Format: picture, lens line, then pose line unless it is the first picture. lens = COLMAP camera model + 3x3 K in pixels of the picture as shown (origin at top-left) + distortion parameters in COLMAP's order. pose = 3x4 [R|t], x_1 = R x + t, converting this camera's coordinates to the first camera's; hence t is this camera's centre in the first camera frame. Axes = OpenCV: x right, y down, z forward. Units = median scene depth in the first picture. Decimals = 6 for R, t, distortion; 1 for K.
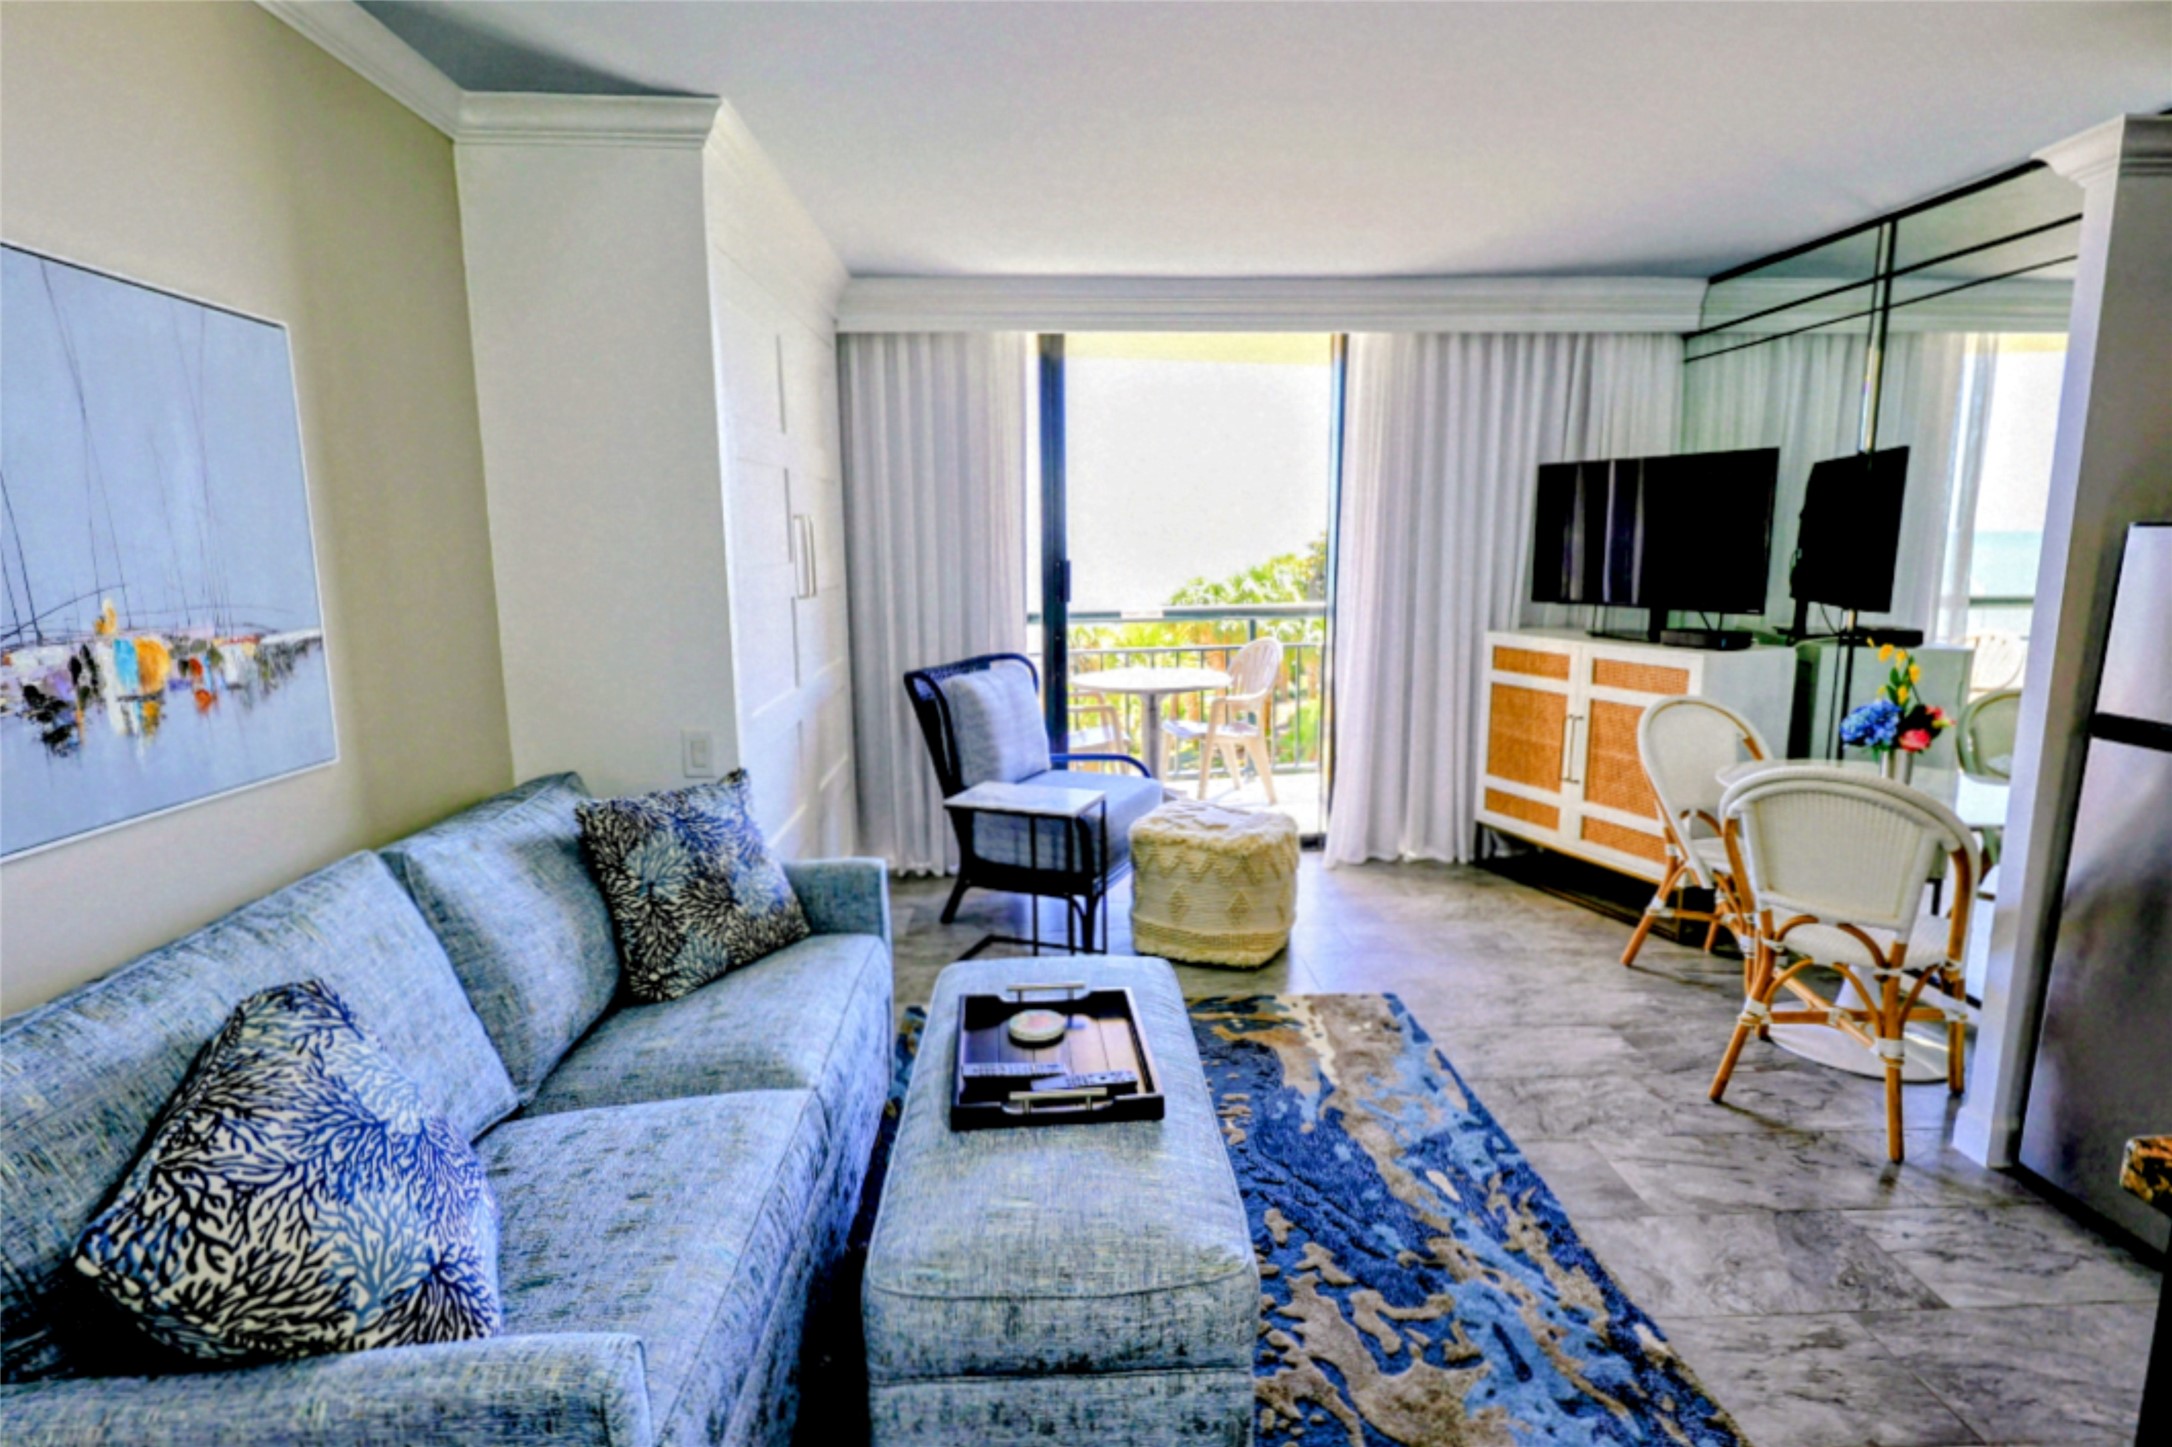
lens RADIAL K [[1142.6, 0, 1082.2], [0, 1142.6, 731.7], [0, 0, 1]] dist [-0.001383, 0.000065]
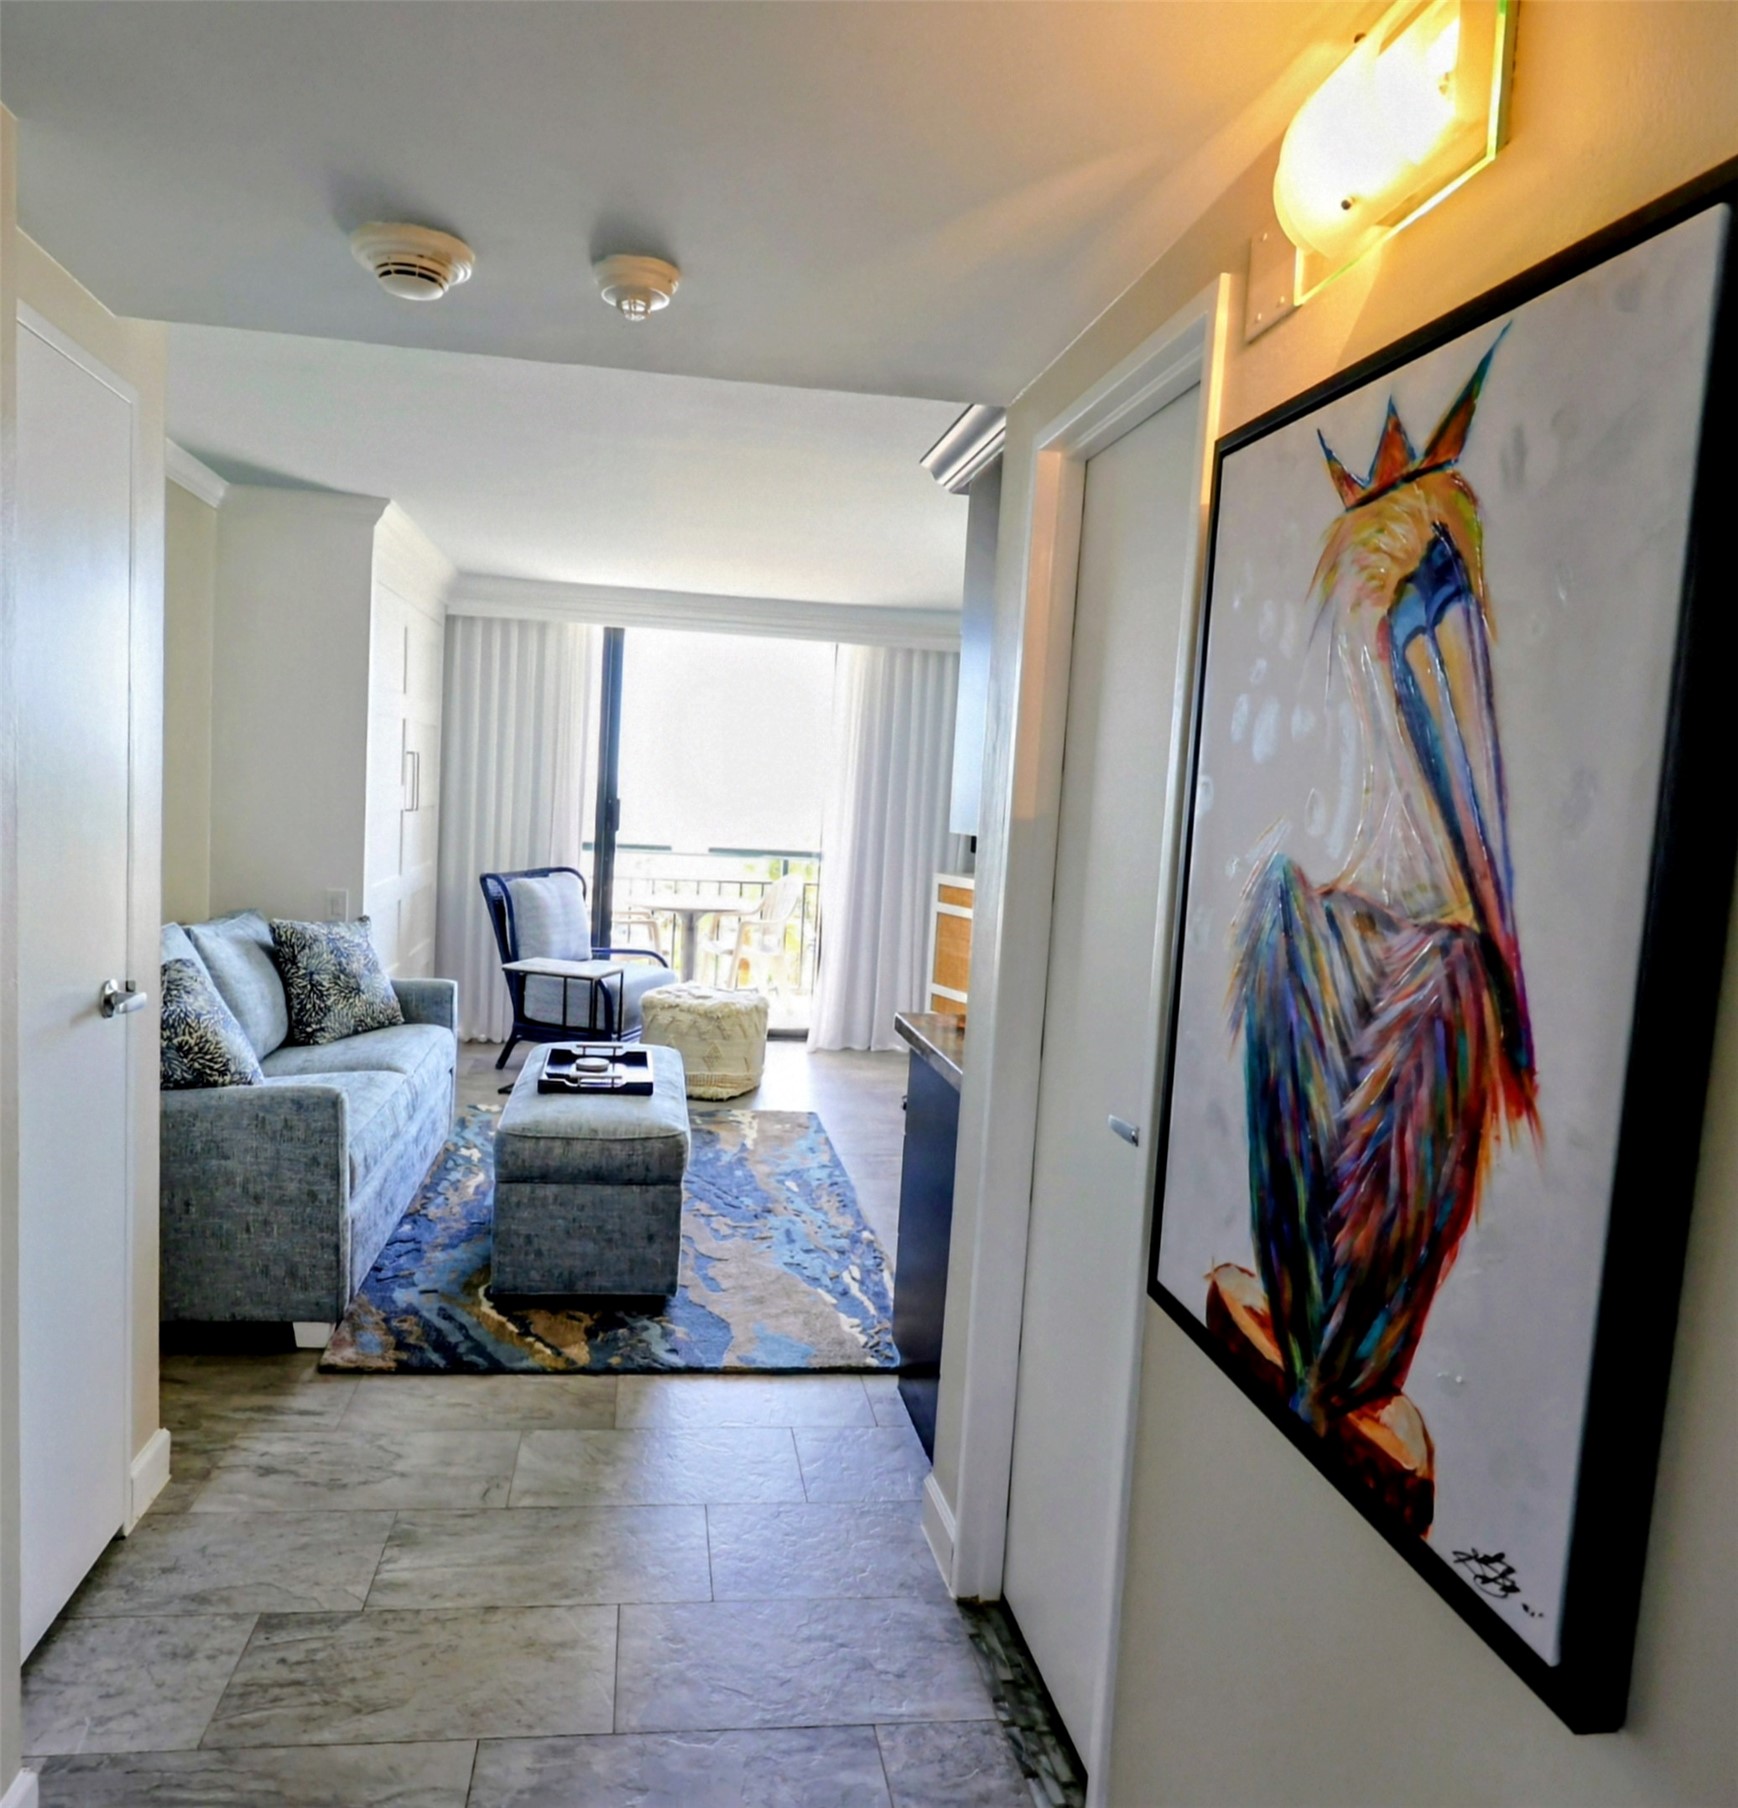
lens RADIAL K [[1388.3, 0, 865.1], [0, 1388.3, 899.3], [0, 0, 1]] dist [-0.002938, 0.002874]
pose [[0.992093, 0.058277, 0.111156, 0.115575], [-0.048462, 0.994848, -0.089044, 0.105367], [-0.115773, 0.082953, 0.989806, -0.677436]]
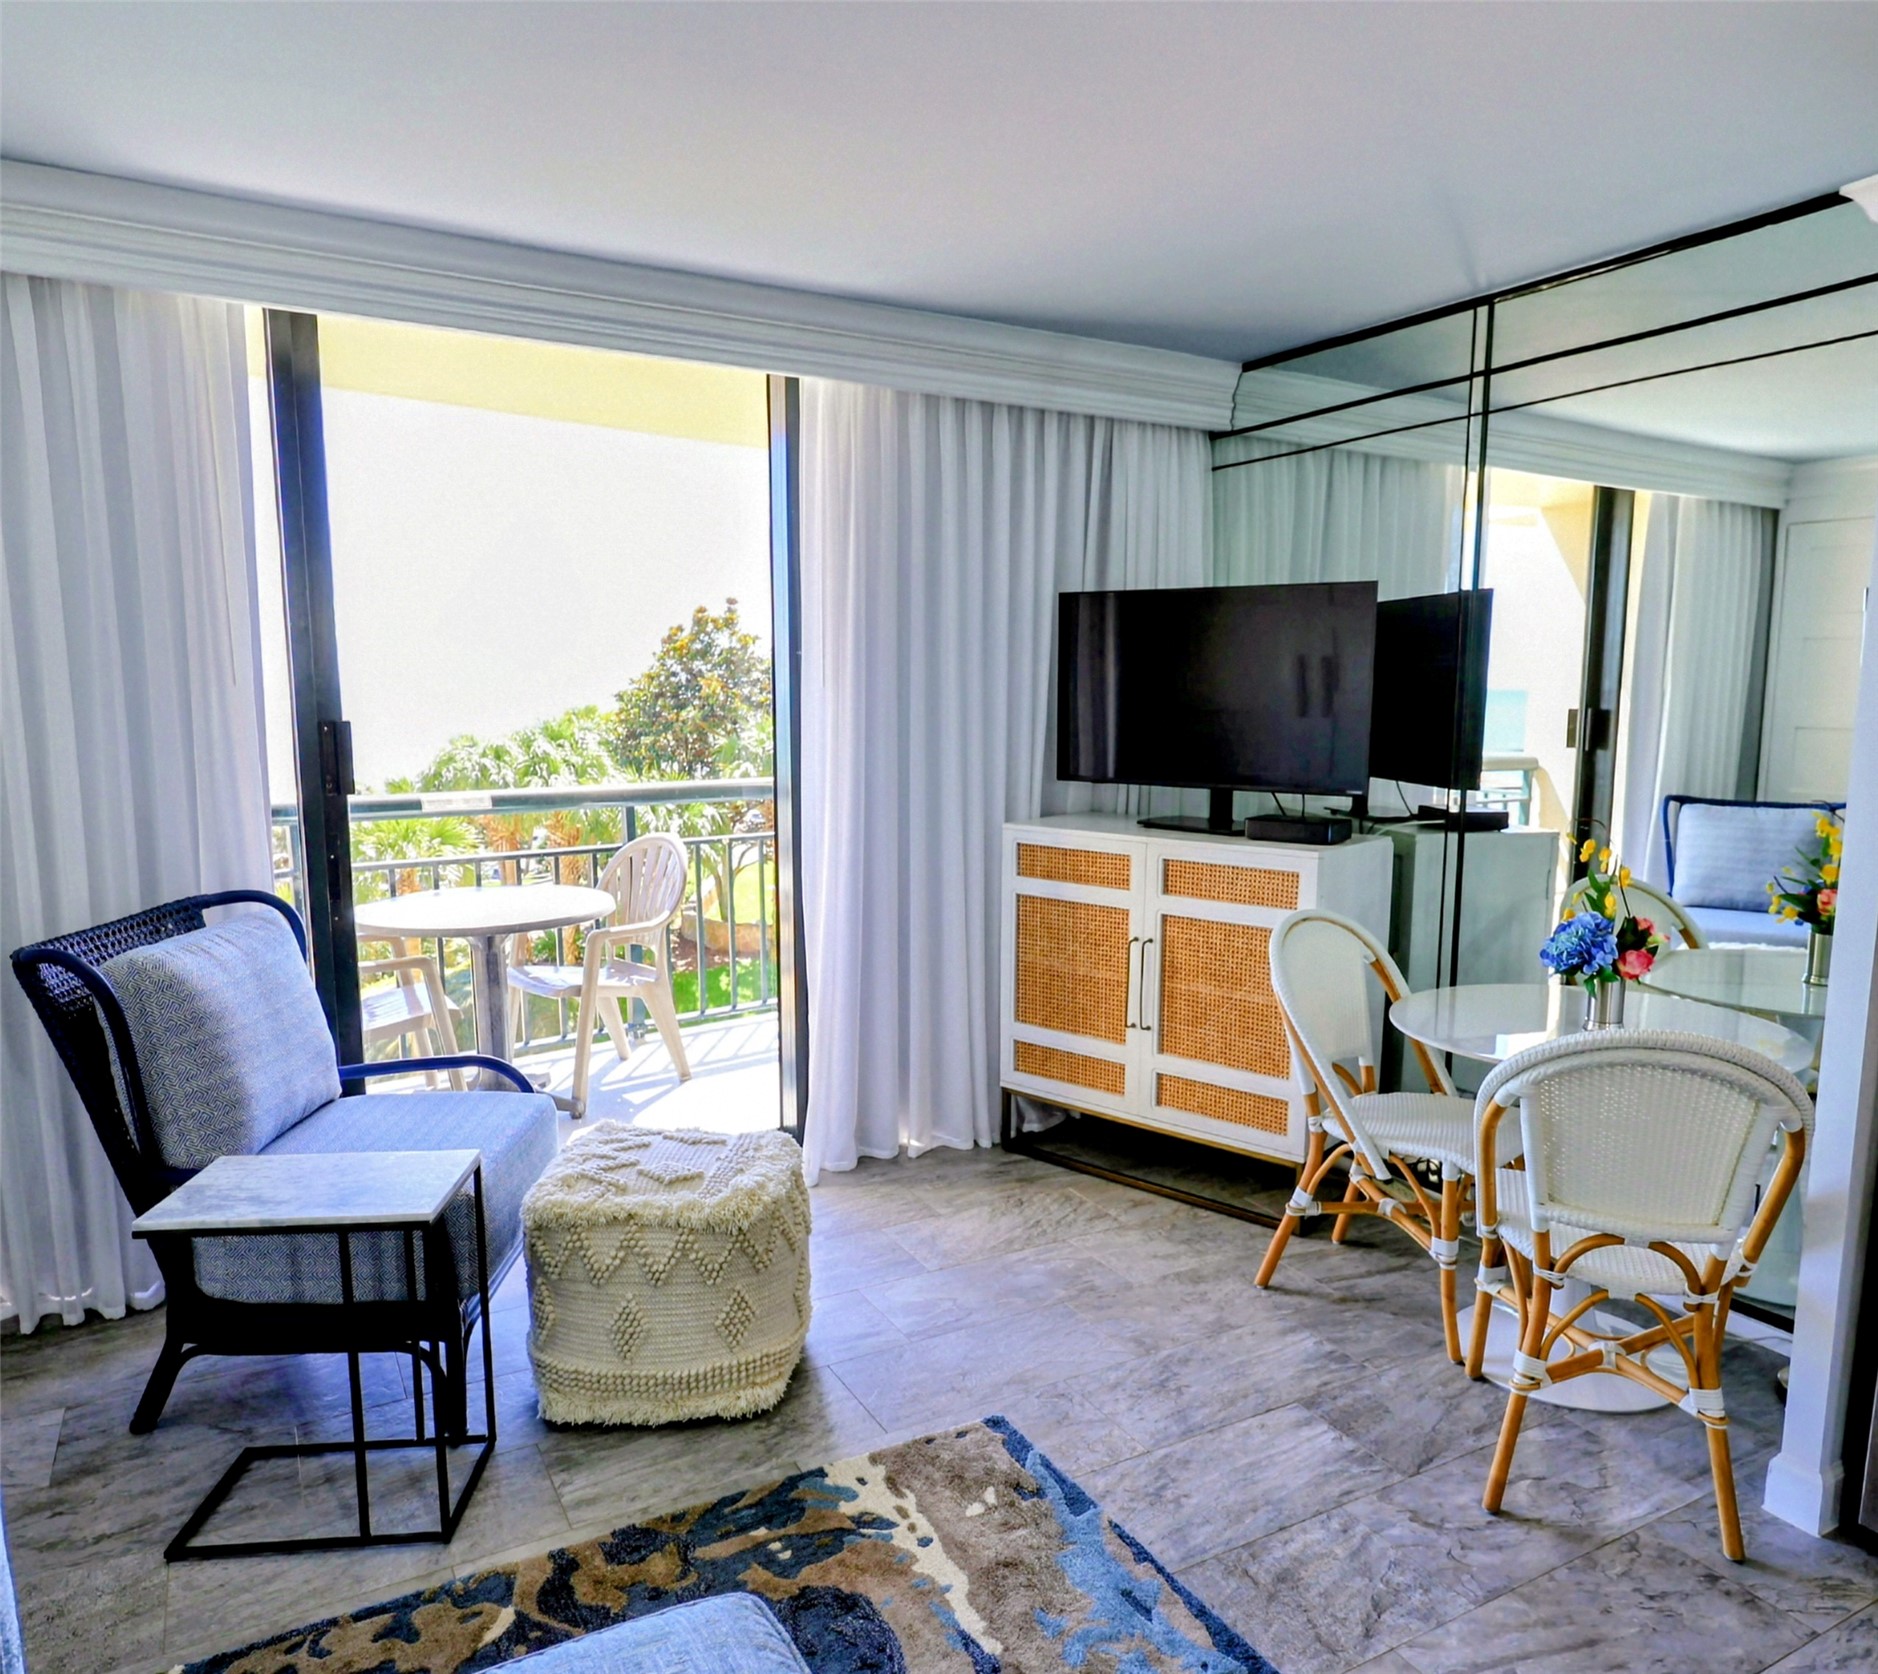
lens RADIAL K [[1233.3, 0, 909.2], [0, 1233.3, 881.0], [0, 0, 1]] dist [-0.003947, -0.005229]
pose [[0.883554, -0.056744, 0.464879, -0.064186], [0.062218, 0.998056, 0.003572, -0.064372], [-0.464178, 0.025768, 0.885367, 0.387334]]
